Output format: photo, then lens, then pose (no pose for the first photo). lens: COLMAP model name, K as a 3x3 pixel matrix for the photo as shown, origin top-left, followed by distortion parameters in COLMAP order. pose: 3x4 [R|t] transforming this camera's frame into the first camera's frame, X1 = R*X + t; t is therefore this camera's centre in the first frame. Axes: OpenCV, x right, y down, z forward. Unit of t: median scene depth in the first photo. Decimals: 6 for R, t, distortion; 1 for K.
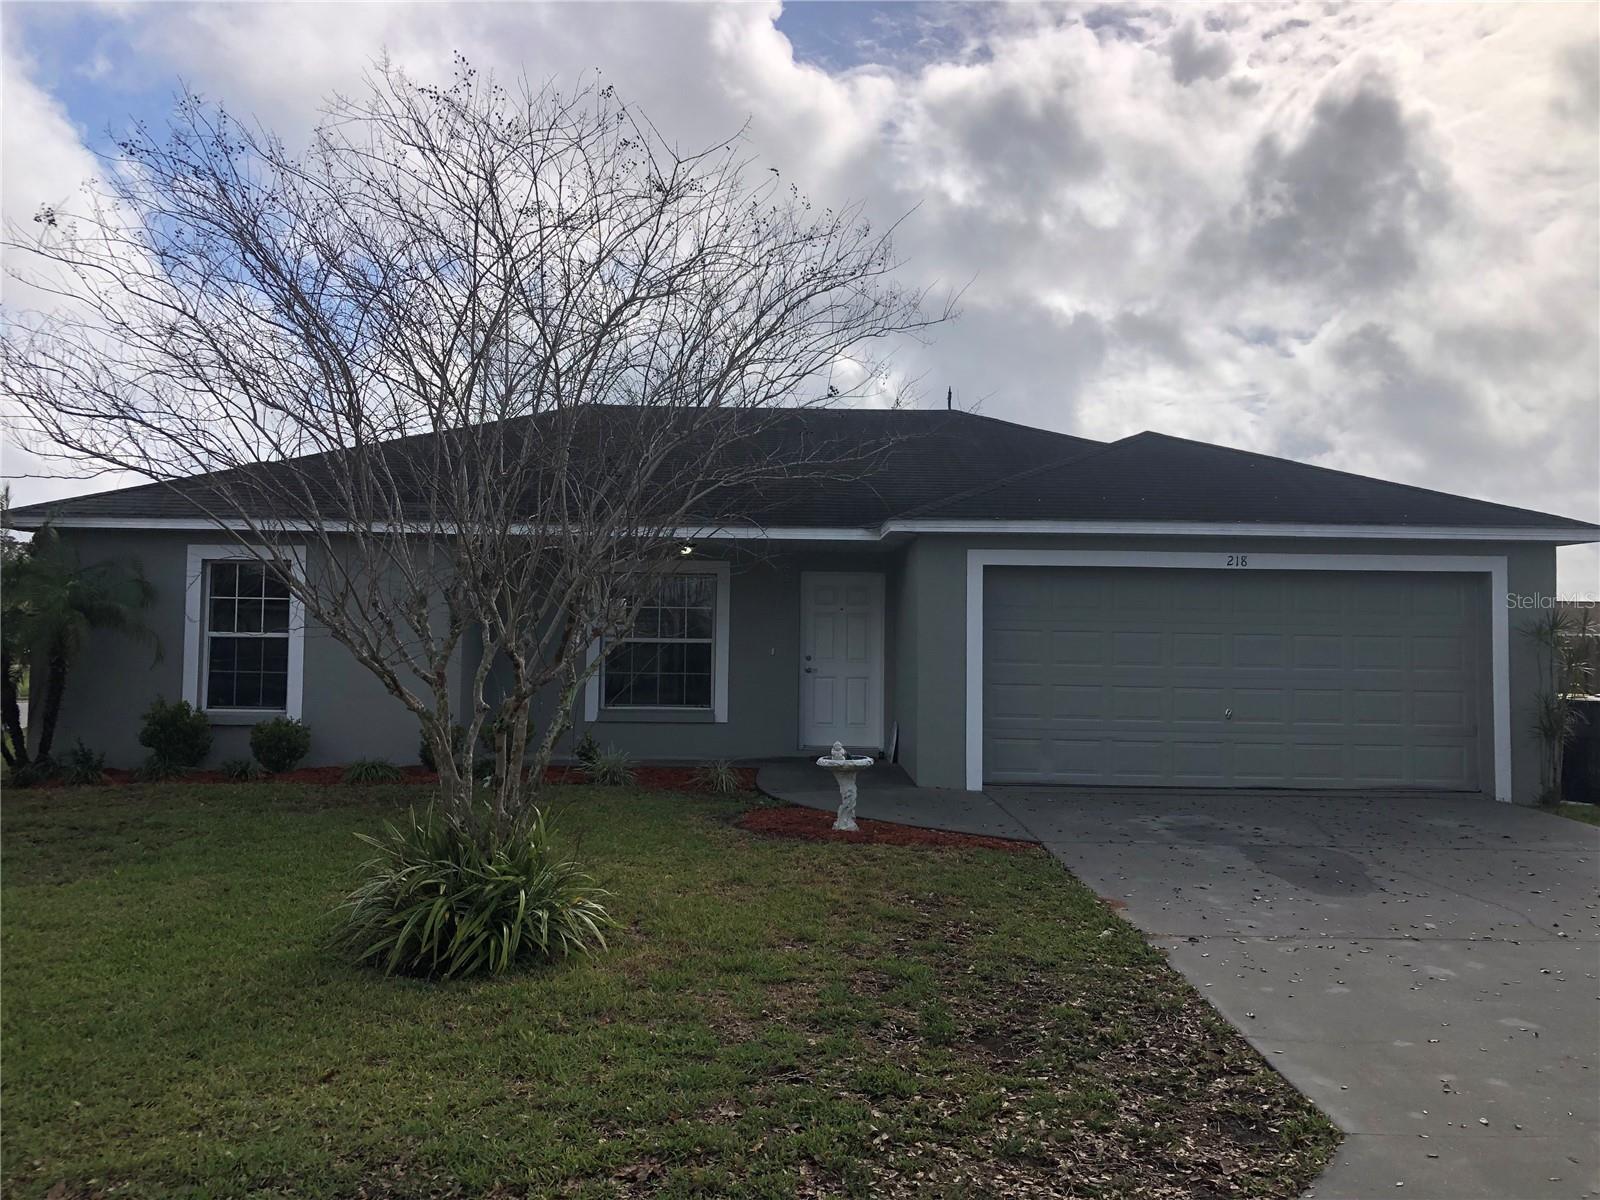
lens RADIAL K [[1296.4, 0, 800.1], [0, 1296.4, 596.9], [0, 0, 1]] dist [0.001260, -0.011857]
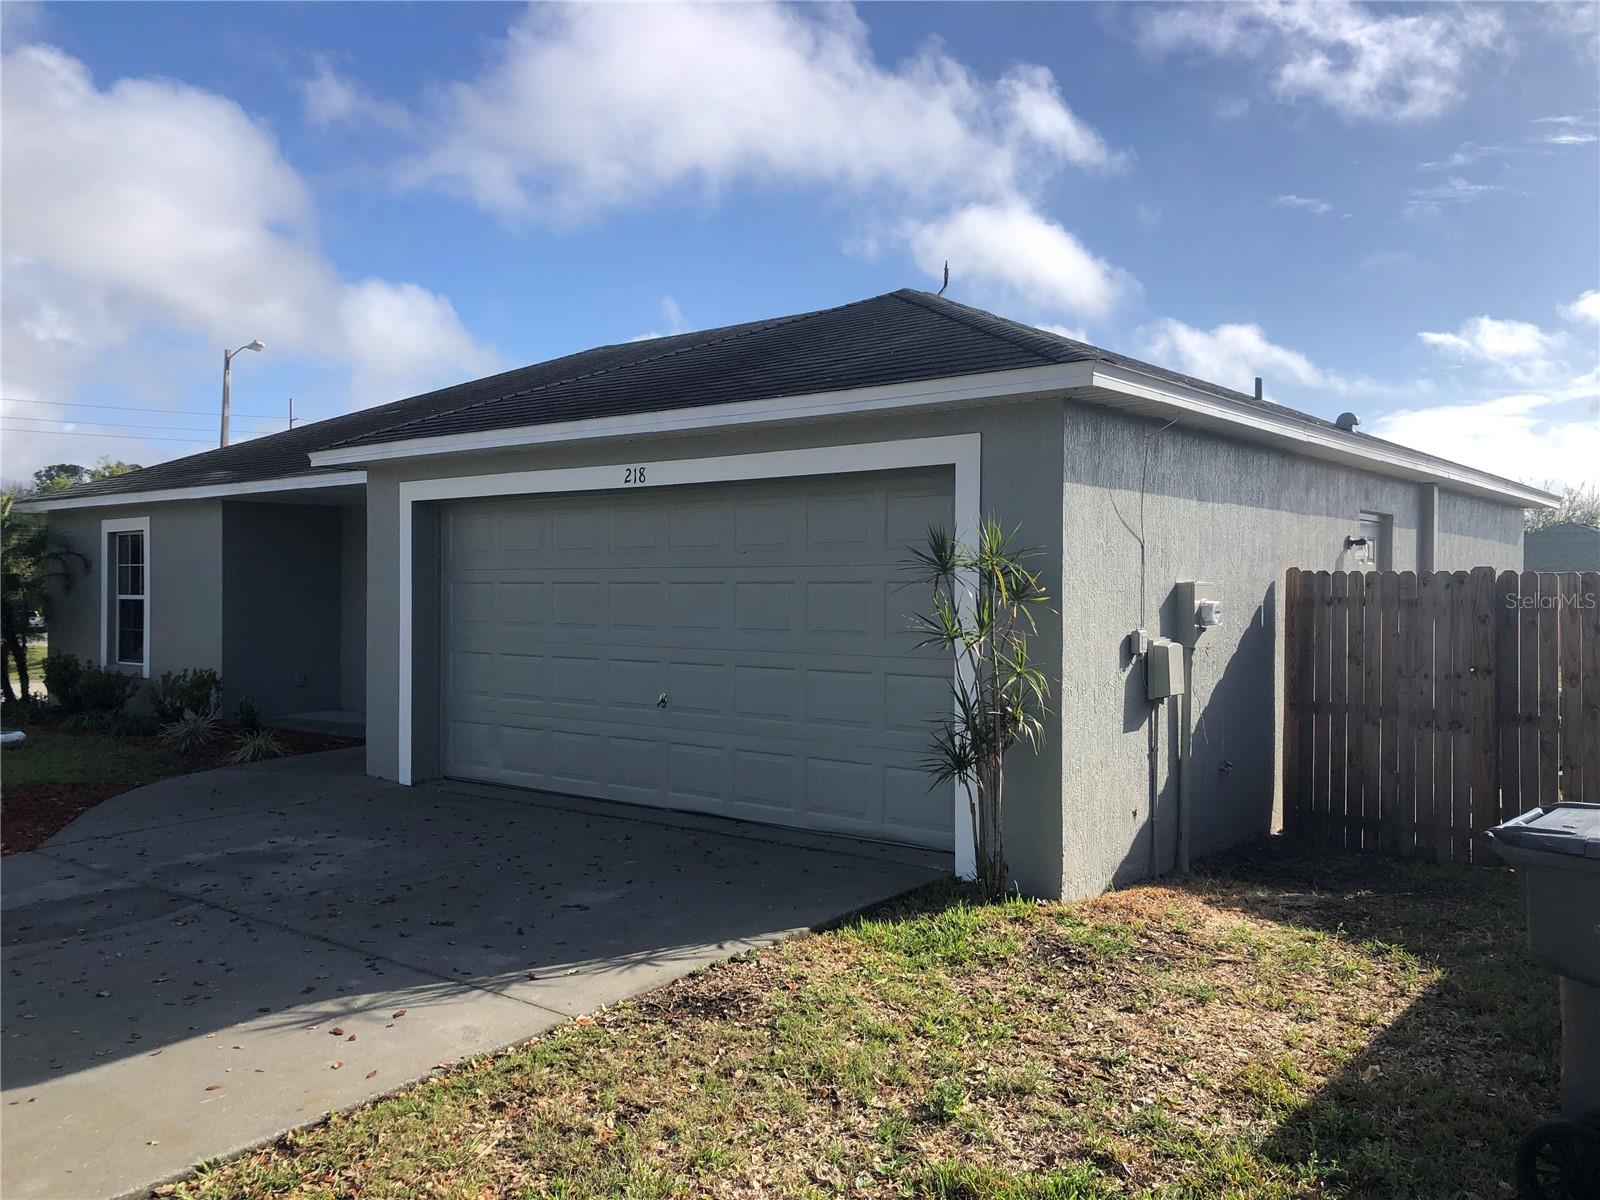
lens RADIAL K [[1296.4, 0, 799.9], [0, 1296.4, 598.8], [0, 0, 1]] dist [0.001260, -0.011857]
pose [[0.782744, -0.008746, -0.622283, 0.823394], [0.033475, 0.999045, 0.028065, 0.020624], [0.621443, -0.042799, 0.782289, 0.522756]]
